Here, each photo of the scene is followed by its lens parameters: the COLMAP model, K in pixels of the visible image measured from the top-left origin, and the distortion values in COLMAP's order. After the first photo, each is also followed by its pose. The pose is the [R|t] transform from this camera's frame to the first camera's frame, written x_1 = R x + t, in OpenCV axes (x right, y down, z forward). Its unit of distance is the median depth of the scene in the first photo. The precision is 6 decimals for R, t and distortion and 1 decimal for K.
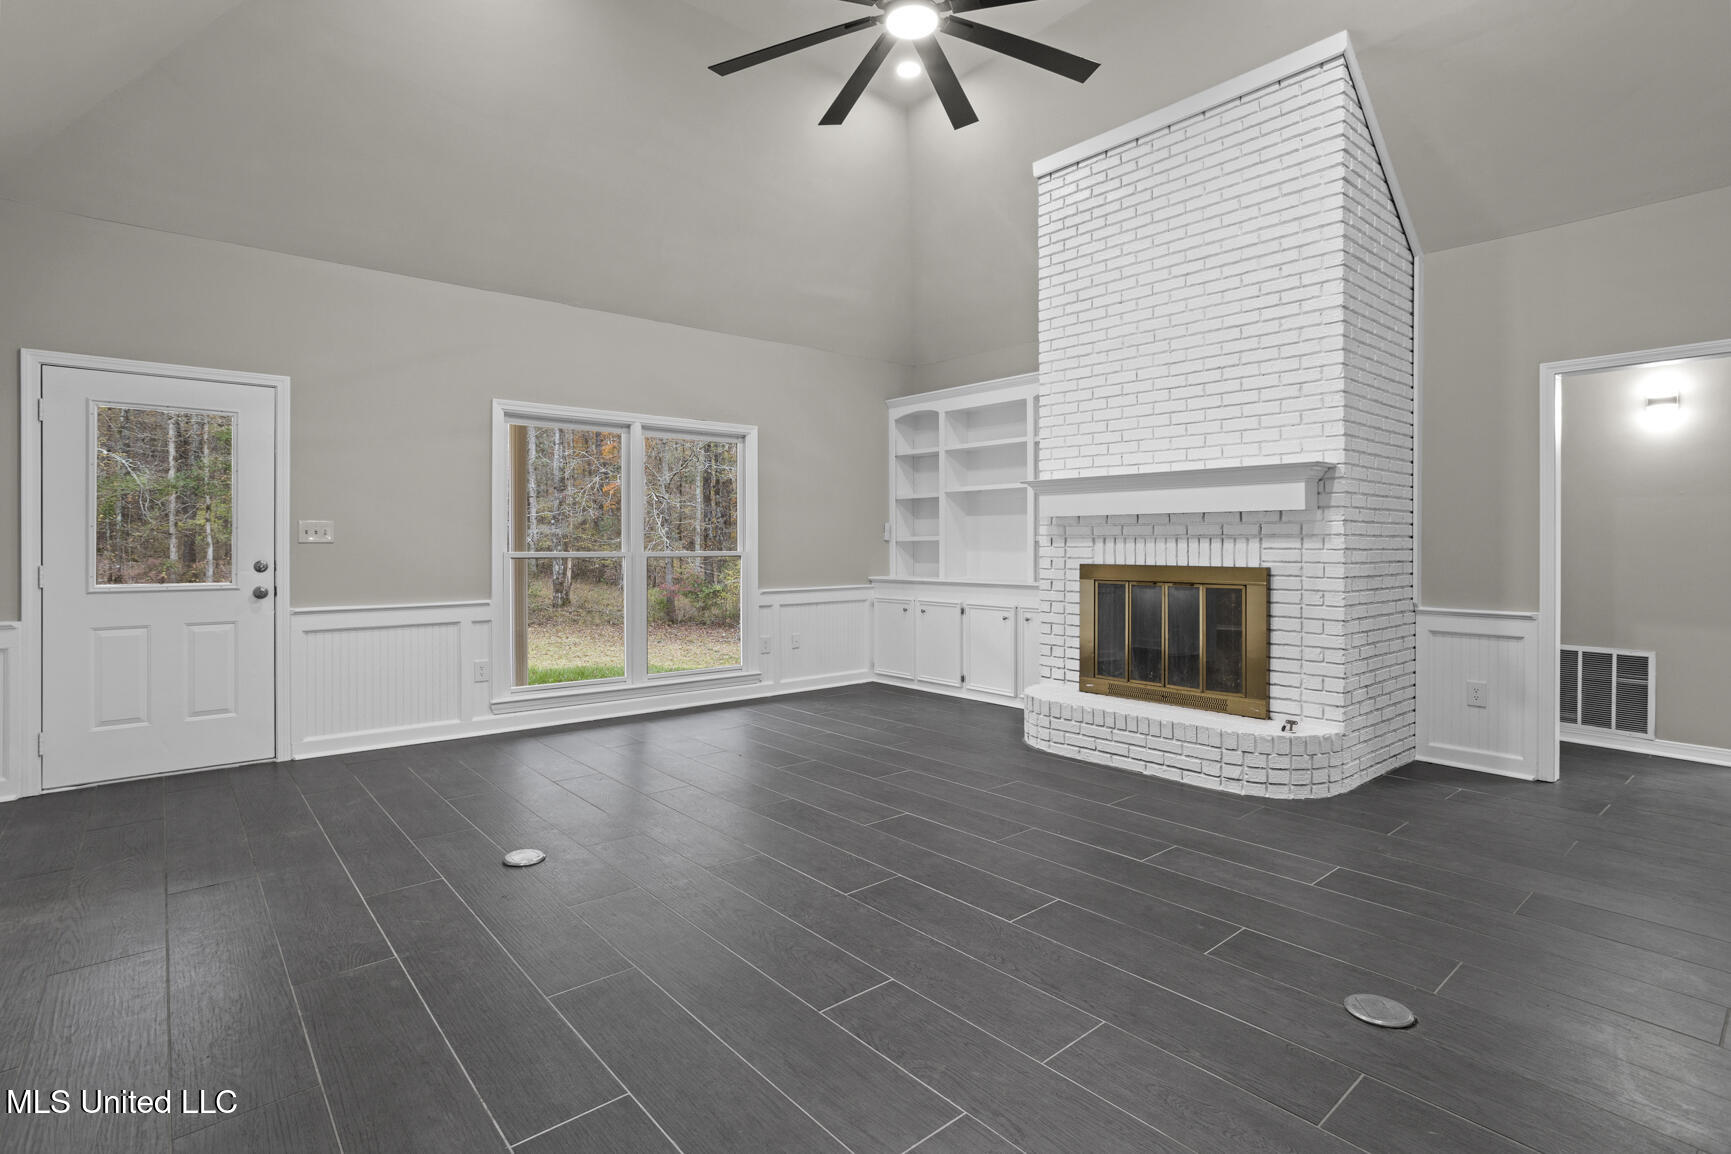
lens RADIAL K [[860.3, 0, 876.4], [0, 860.3, 543.7], [0, 0, 1]] dist [-0.036862, 0.009501]
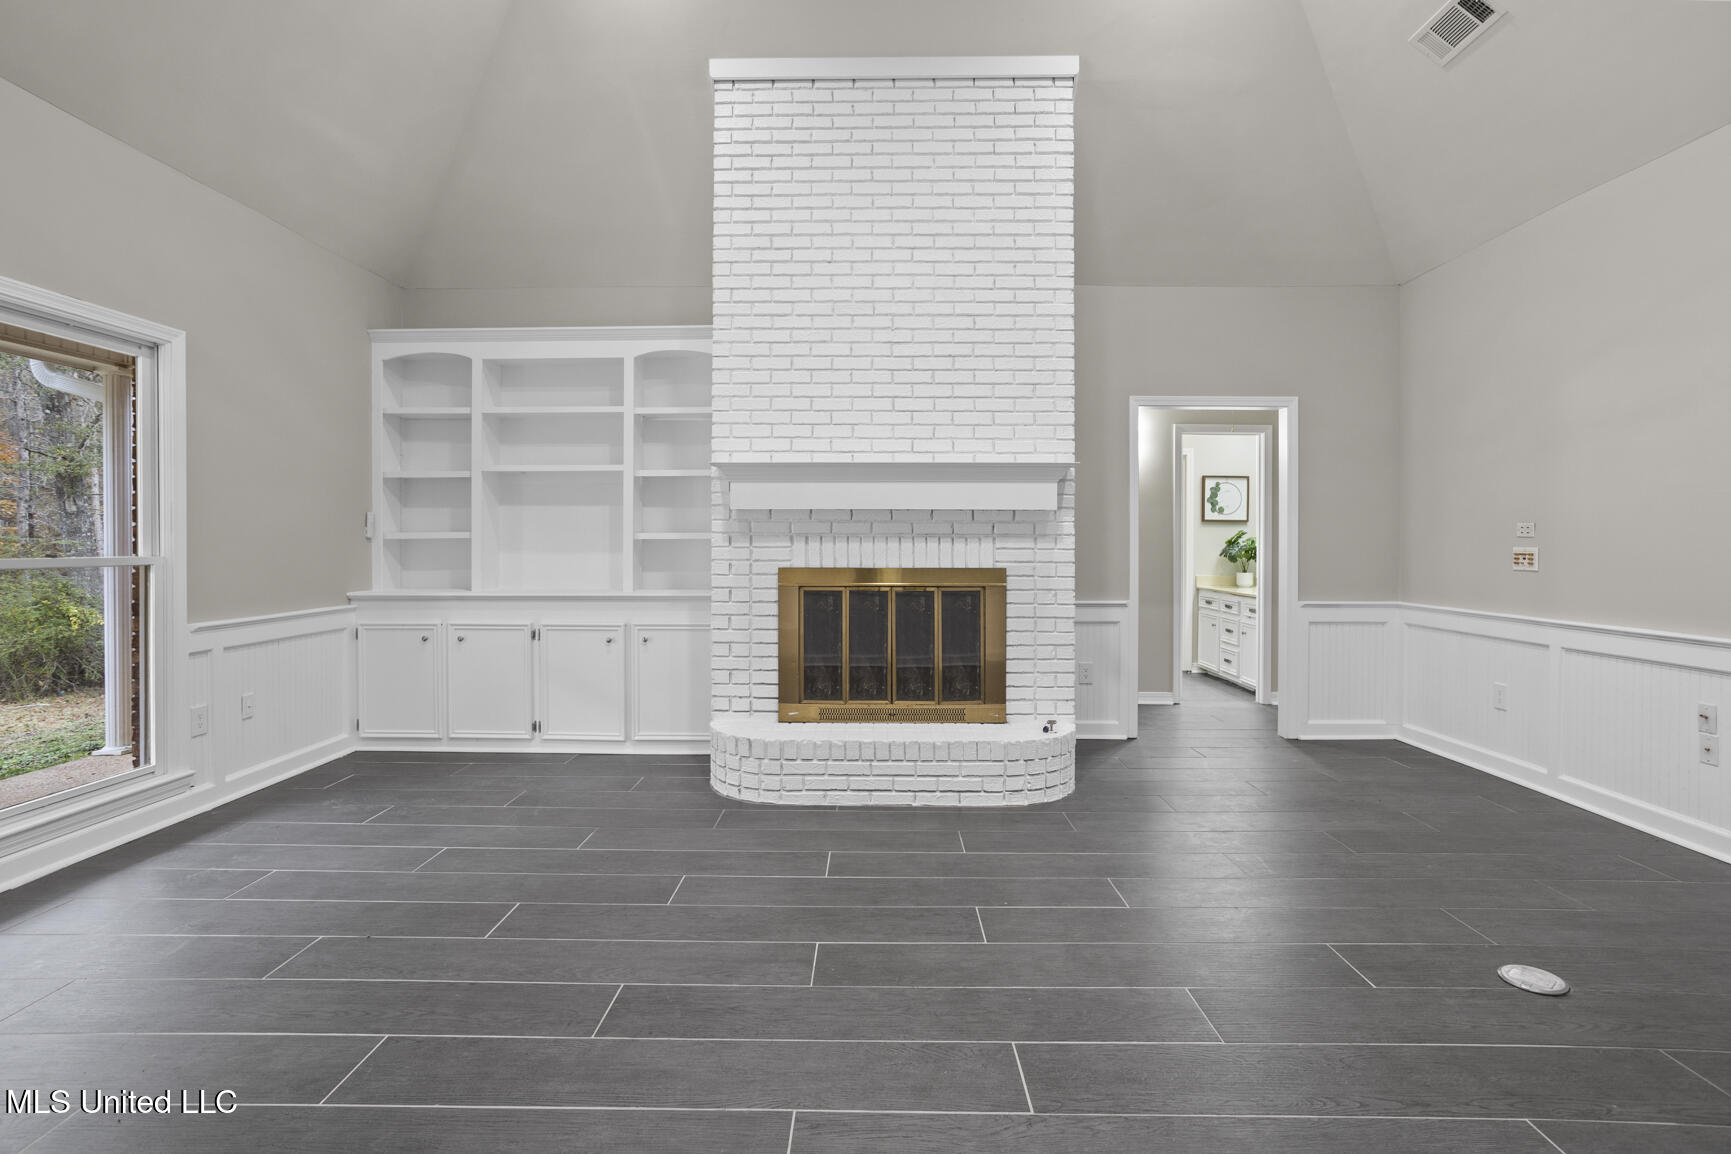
lens RADIAL K [[860.3, 0, 875.3], [0, 860.3, 546.6], [0, 0, 1]] dist [-0.036862, 0.009501]
pose [[0.666244, -0.000680, 0.745734, -0.326668], [-0.001419, 0.999997, 0.002180, 0.001495], [-0.745733, -0.002510, 0.666241, 0.393985]]
